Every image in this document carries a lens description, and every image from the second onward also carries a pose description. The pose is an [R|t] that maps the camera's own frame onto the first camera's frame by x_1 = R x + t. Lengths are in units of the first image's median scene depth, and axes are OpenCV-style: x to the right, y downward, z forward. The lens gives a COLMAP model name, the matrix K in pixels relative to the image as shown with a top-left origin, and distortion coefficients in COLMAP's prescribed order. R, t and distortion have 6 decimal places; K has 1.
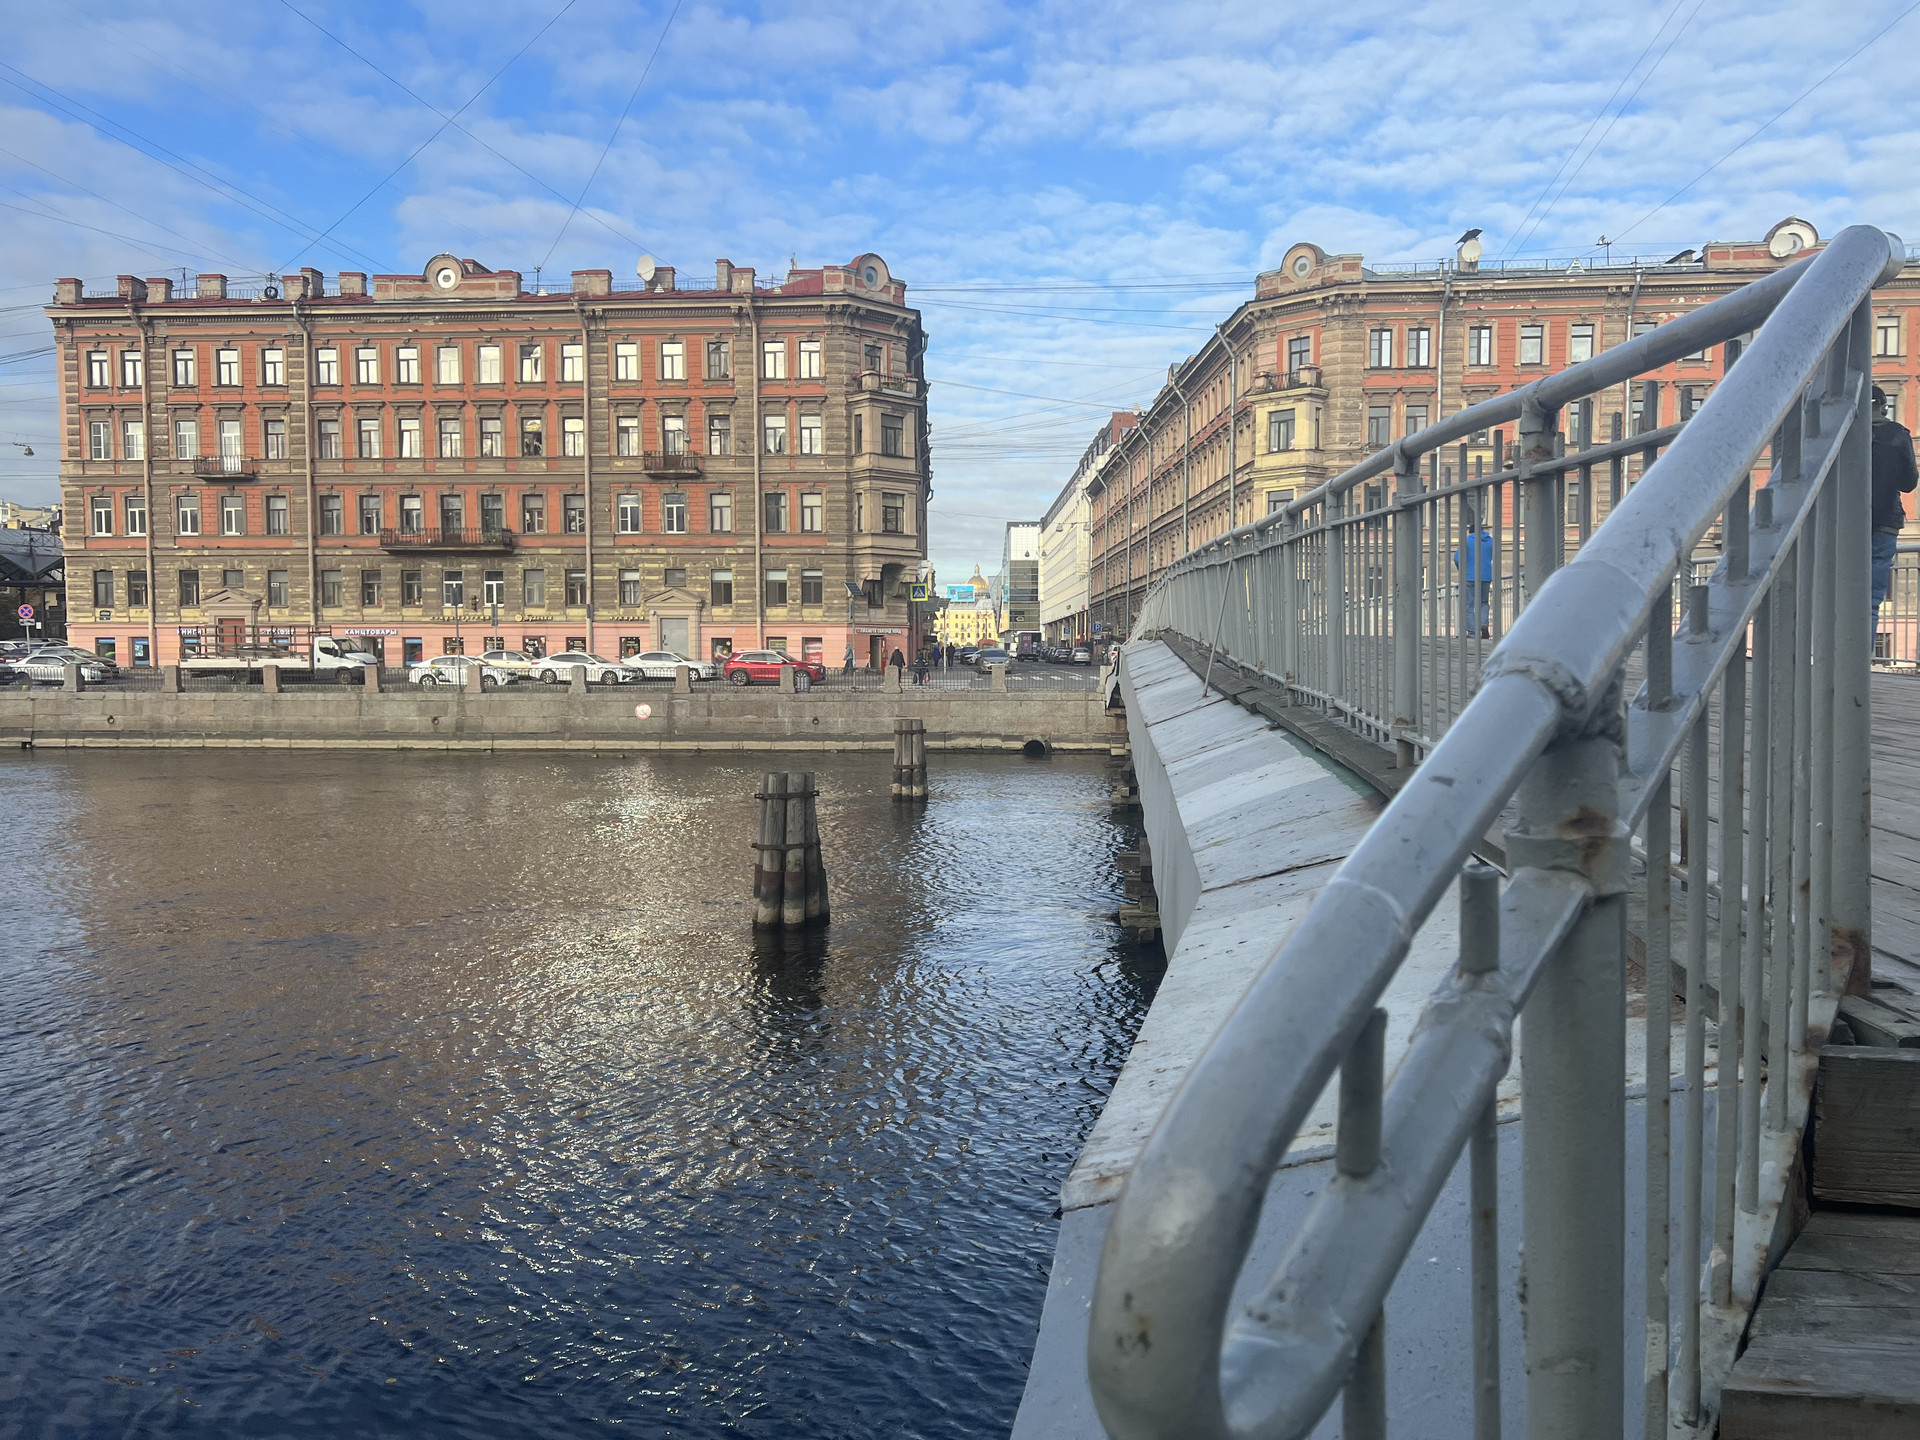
lens RADIAL K [[1479.5, 0, 969.5], [0, 1479.5, 726.0], [0, 0, 1]] dist [0.191513, -0.434093]
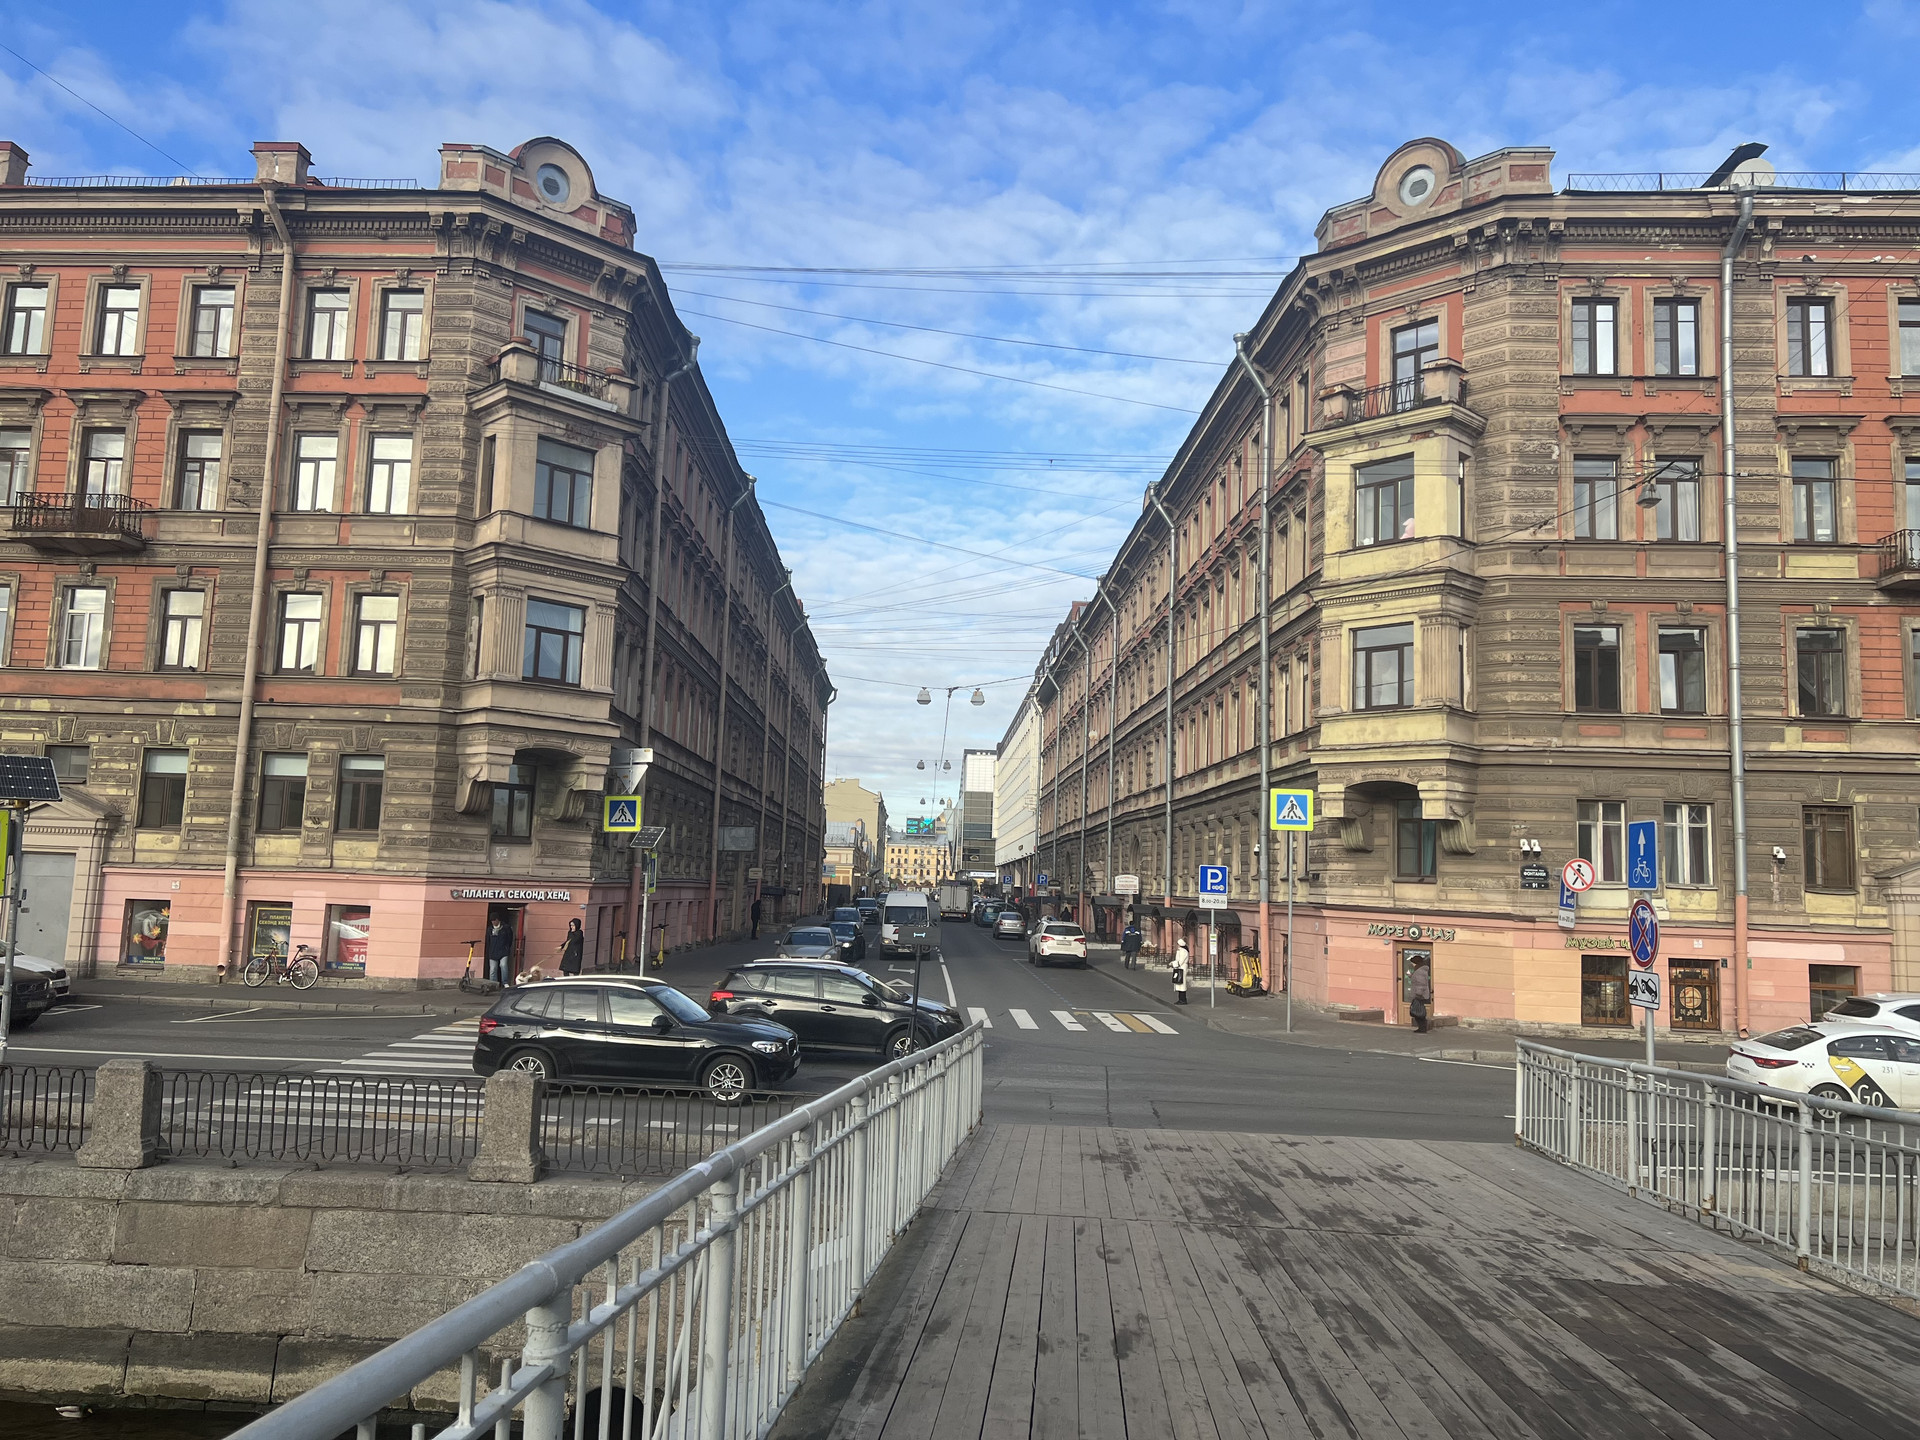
lens RADIAL K [[1429.9, 0, 972.3], [0, 1429.9, 721.9], [0, 0, 1]] dist [0.060004, -0.069798]
pose [[0.999198, 0.038335, 0.011527, 0.075580], [-0.035940, 0.985908, -0.163380, -0.049740], [-0.017628, 0.162835, 0.986496, 0.557276]]
